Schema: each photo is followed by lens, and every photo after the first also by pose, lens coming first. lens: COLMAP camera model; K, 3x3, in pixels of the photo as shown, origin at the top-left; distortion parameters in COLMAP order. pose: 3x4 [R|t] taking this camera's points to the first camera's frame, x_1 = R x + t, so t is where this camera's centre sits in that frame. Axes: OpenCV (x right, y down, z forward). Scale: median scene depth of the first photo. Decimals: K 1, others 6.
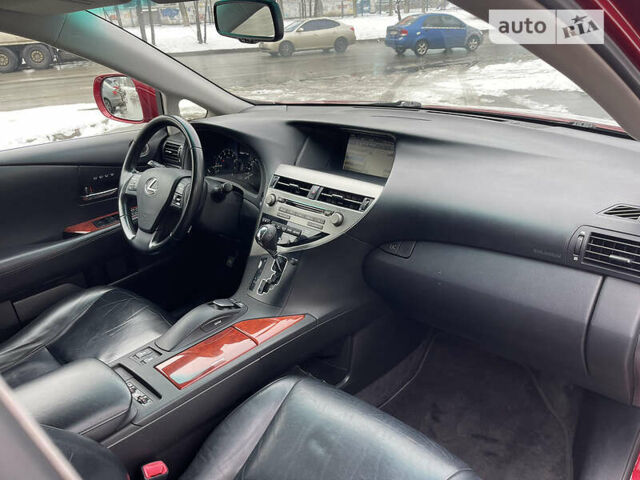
lens RADIAL K [[481.5, 0, 320.0], [0, 481.5, 240.0], [0, 0, 1]] dist [0.062309, -0.085972]
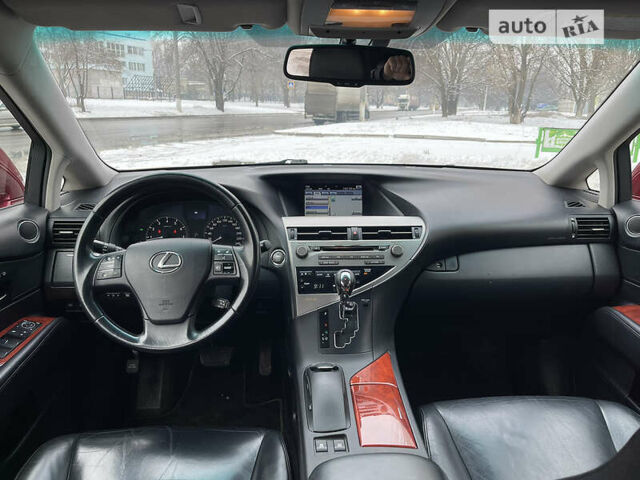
lens RADIAL K [[481.5, 0, 320.0], [0, 481.5, 240.0], [0, 0, 1]] dist [0.062309, -0.085972]
pose [[0.710380, -0.136399, 0.690475, -0.781278], [0.254225, 0.964534, -0.071016, -0.032371], [-0.656301, 0.225984, 0.719862, 0.324201]]
